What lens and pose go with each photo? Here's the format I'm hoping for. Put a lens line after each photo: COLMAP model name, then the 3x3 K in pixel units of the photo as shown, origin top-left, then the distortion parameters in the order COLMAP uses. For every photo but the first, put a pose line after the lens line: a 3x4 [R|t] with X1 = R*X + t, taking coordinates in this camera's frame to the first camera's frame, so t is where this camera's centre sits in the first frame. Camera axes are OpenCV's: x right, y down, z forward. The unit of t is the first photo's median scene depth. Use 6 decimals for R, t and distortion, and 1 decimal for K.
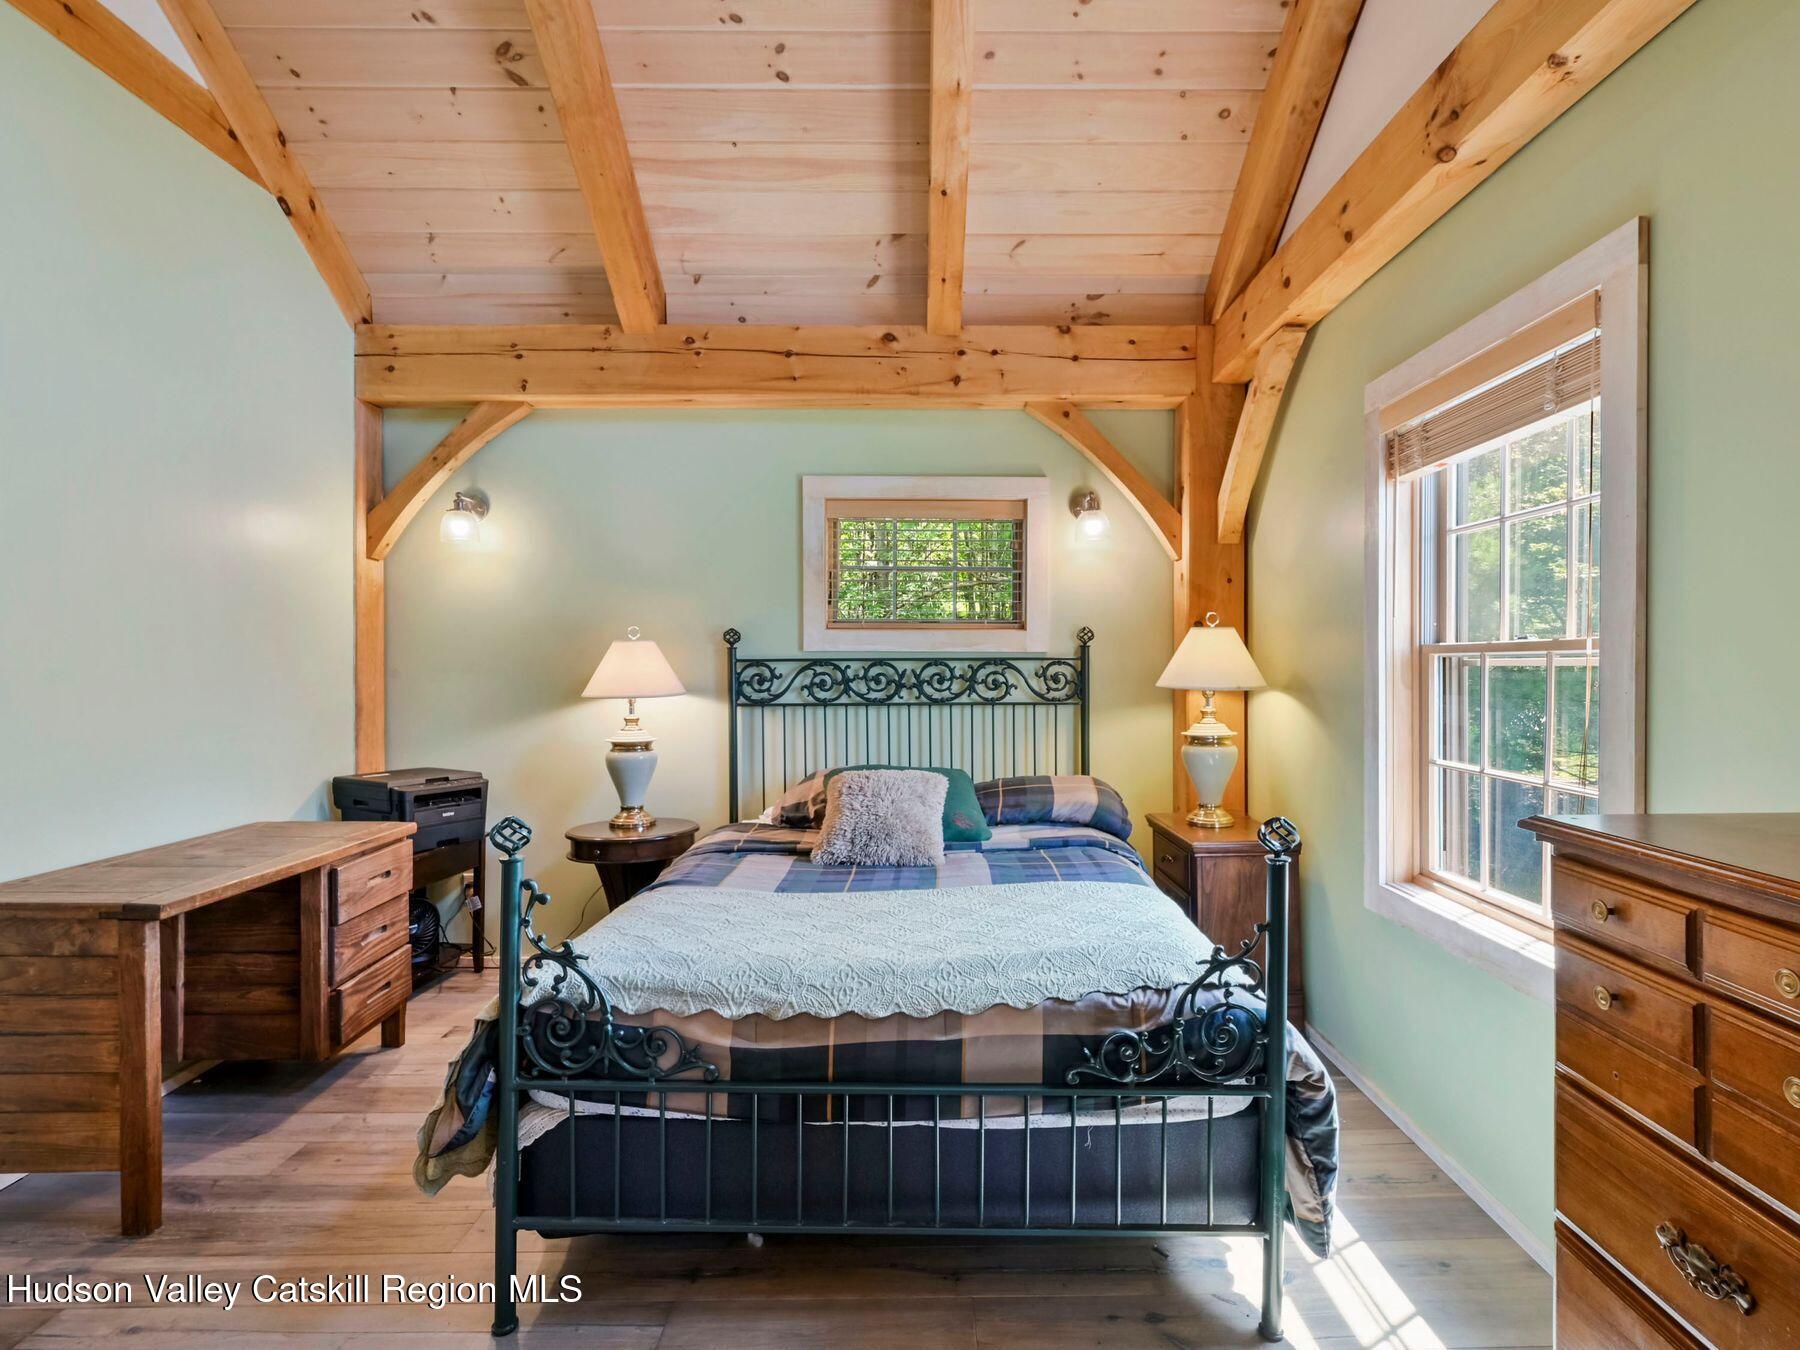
lens RADIAL K [[913.0, 0, 903.0], [0, 913.0, 673.8], [0, 0, 1]] dist [0.004909, 0.000835]
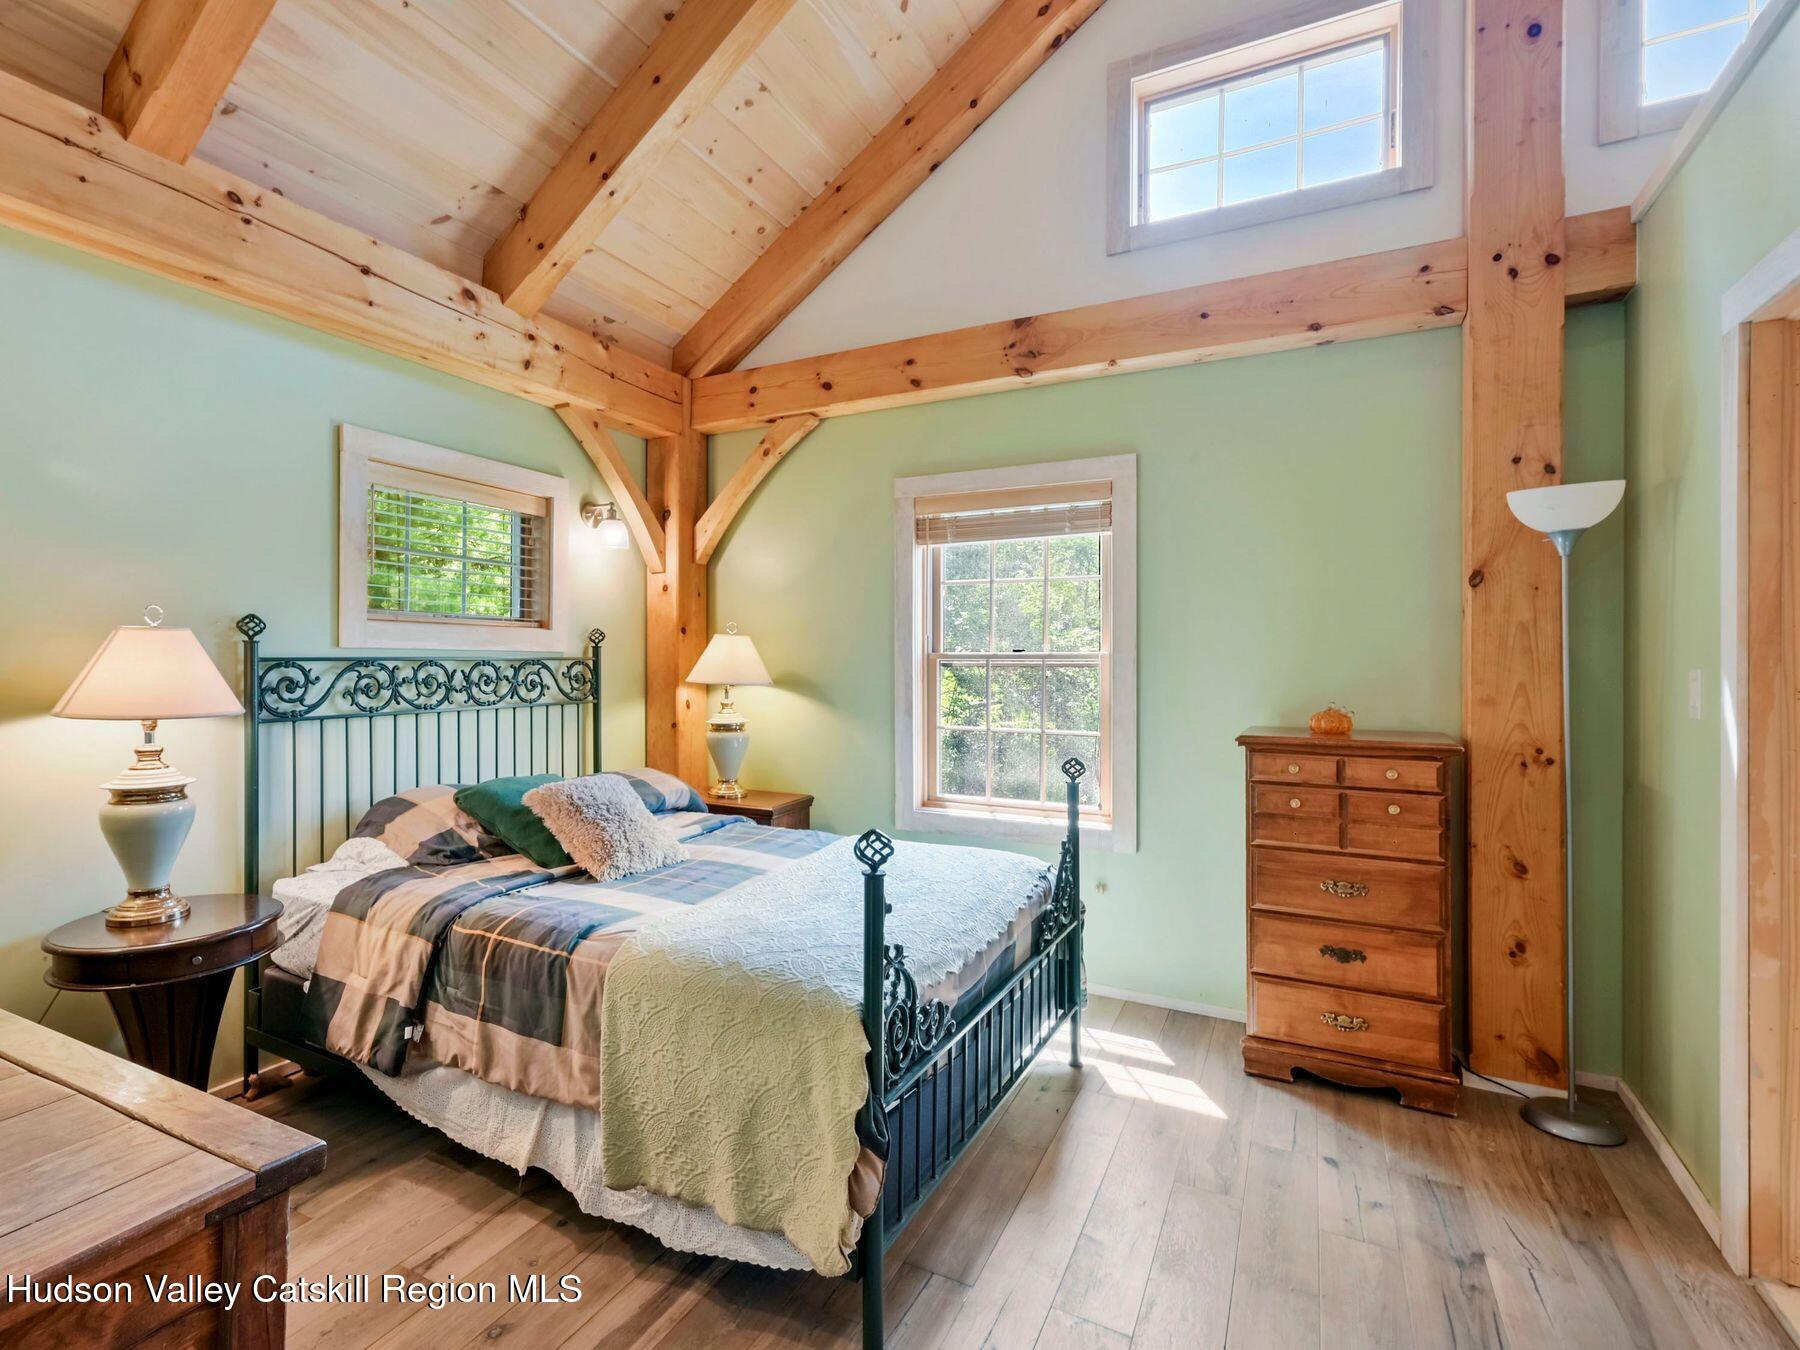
lens RADIAL K [[889.4, 0, 897.0], [0, 889.4, 658.1], [0, 0, 1]] dist [0.011916, 0.000656]
pose [[0.467120, 0.004849, 0.884181, -0.562025], [0.013484, 0.999830, -0.012607, 0.000111], [-0.884091, 0.017811, 0.466975, 0.227725]]
